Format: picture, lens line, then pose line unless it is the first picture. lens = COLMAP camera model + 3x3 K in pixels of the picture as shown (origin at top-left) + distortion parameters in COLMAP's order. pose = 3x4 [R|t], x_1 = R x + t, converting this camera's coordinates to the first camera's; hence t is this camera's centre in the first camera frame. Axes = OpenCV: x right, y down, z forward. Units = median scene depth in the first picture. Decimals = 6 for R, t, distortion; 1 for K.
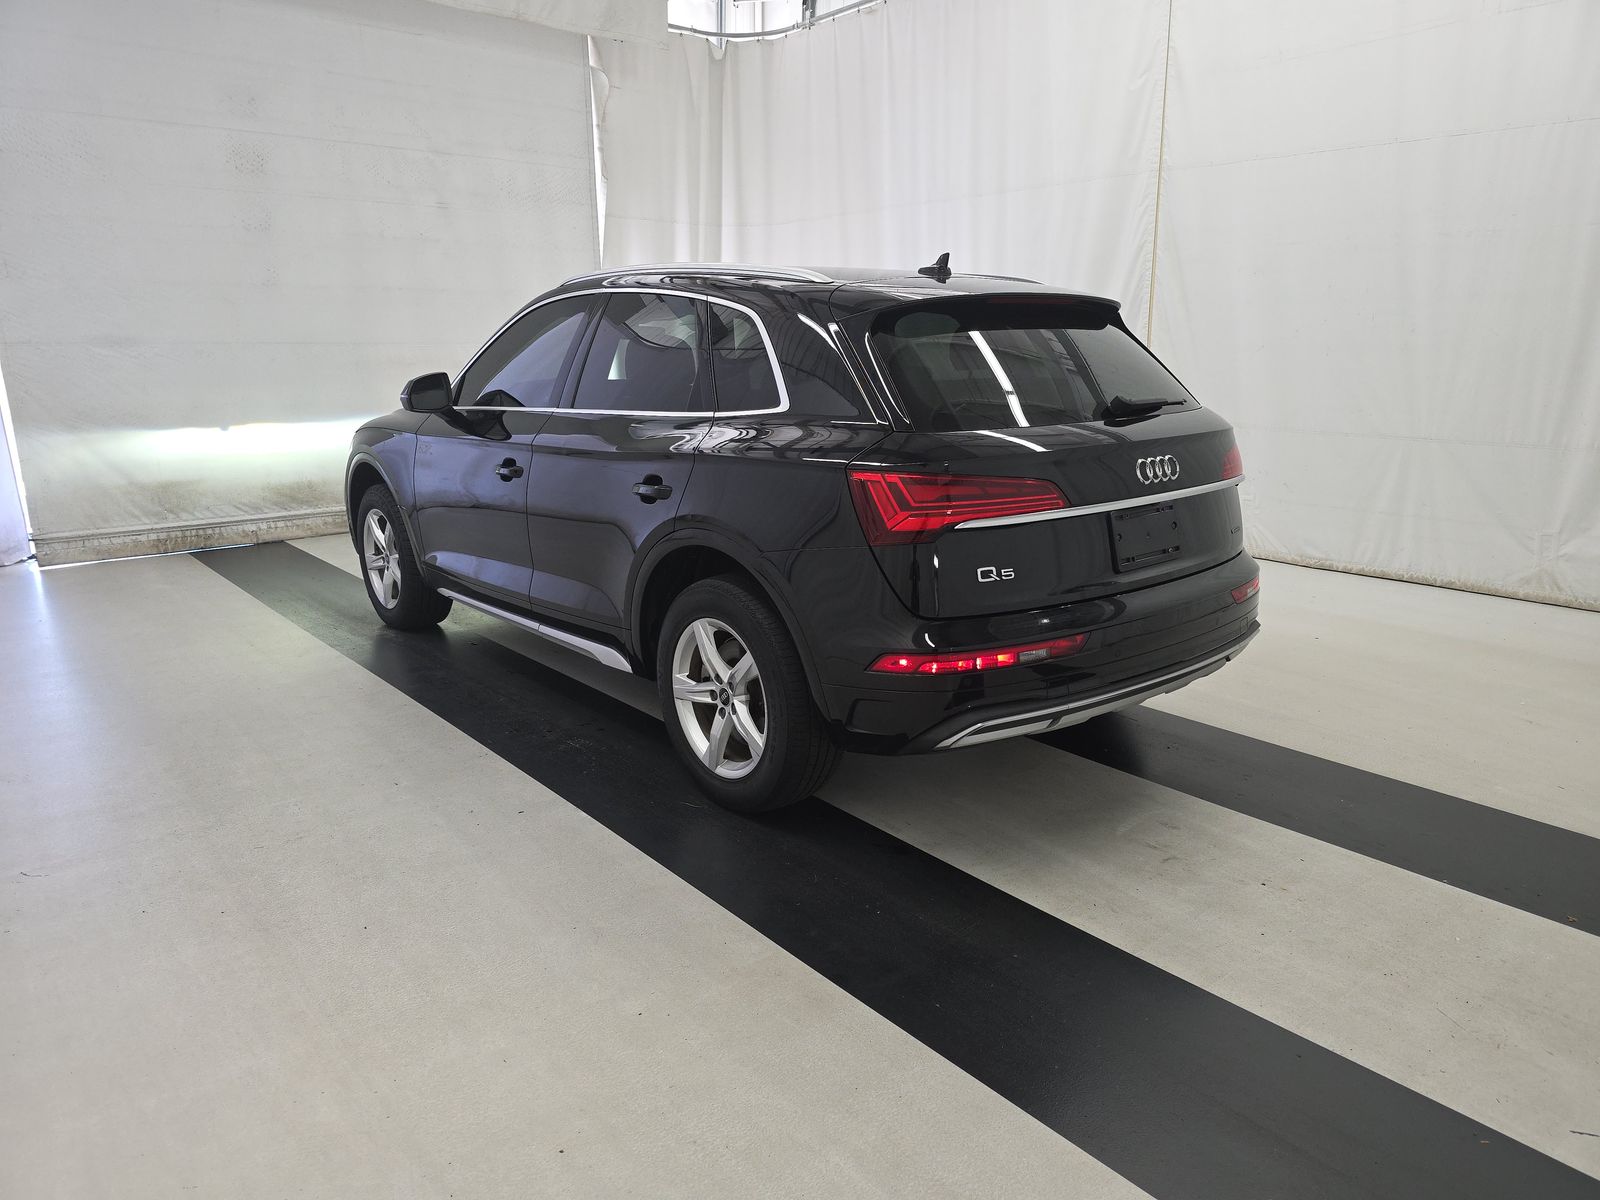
lens RADIAL K [[1082.1, 0, 805.1], [0, 1082.1, 606.5], [0, 0, 1]] dist [0.032425, -0.019735]
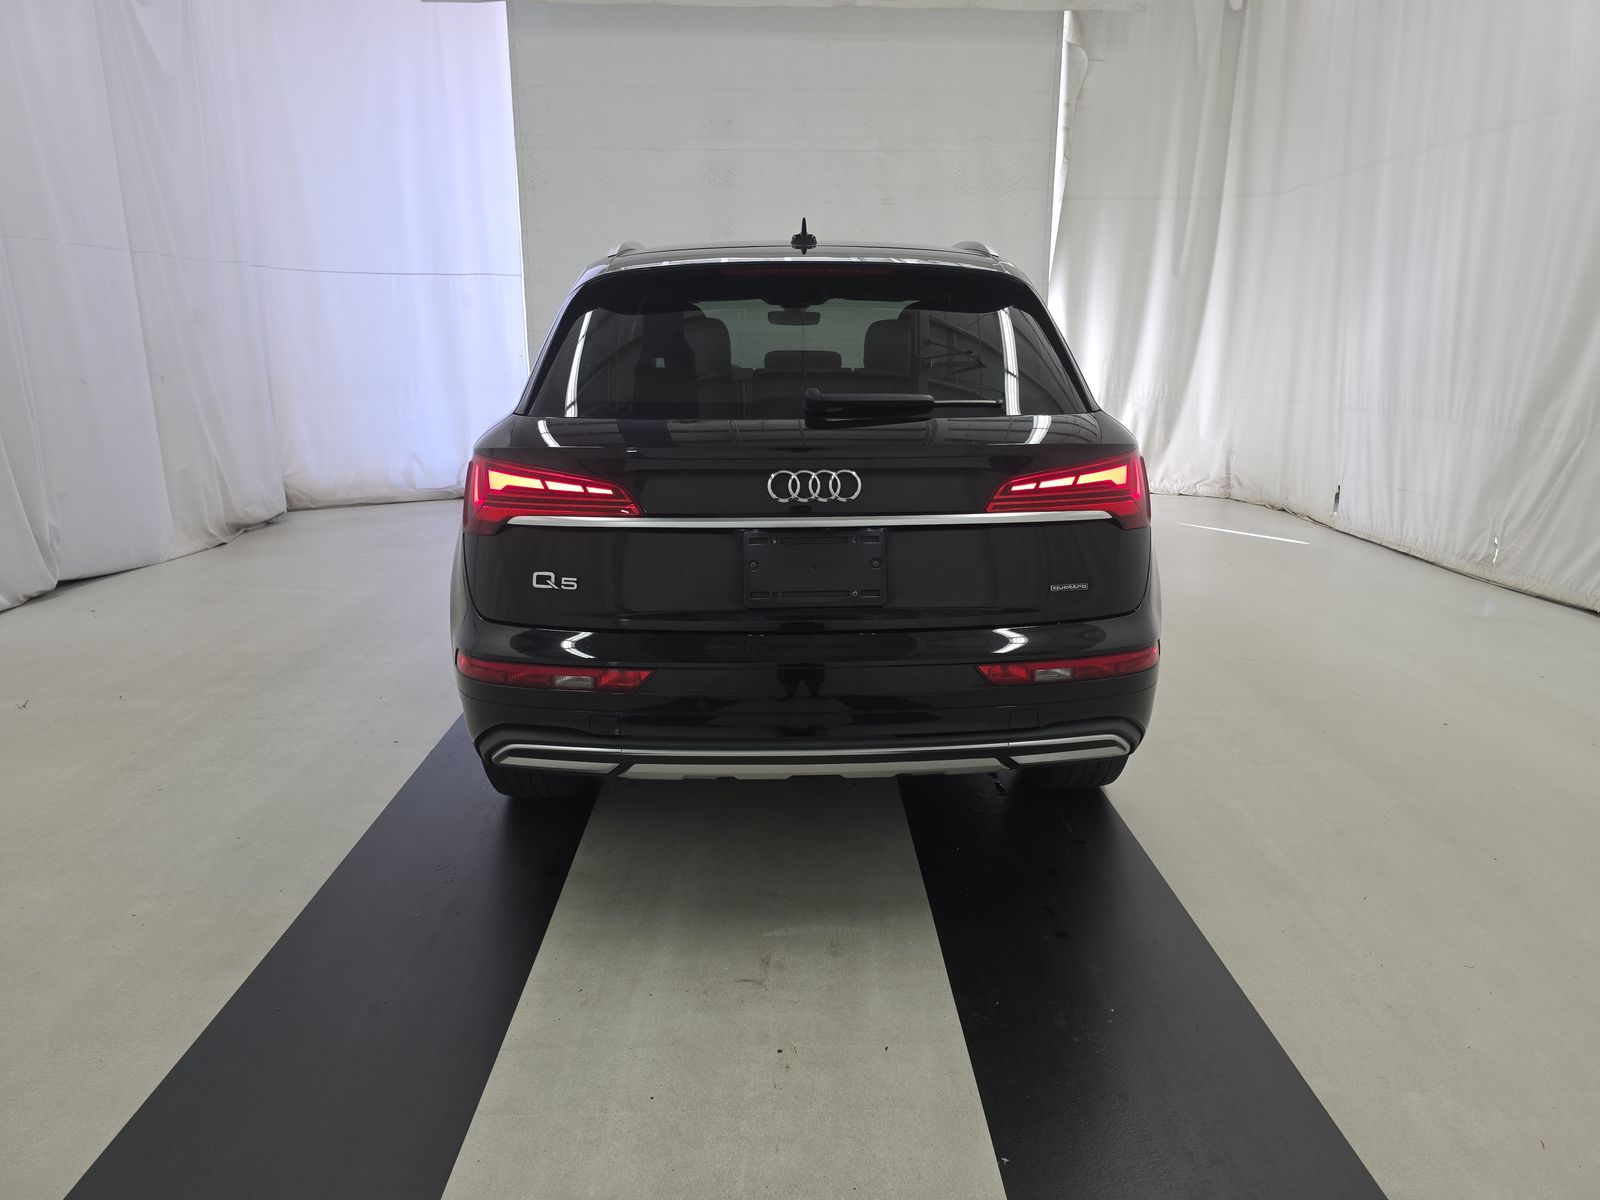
lens RADIAL K [[1082.1, 0, 807.5], [0, 1082.1, 588.9], [0, 0, 1]] dist [0.032425, -0.019735]
pose [[0.774868, 0.149162, -0.614272, 0.696941], [-0.155114, 0.986917, 0.043983, -0.075155], [0.612796, 0.061201, 0.787868, 0.339994]]
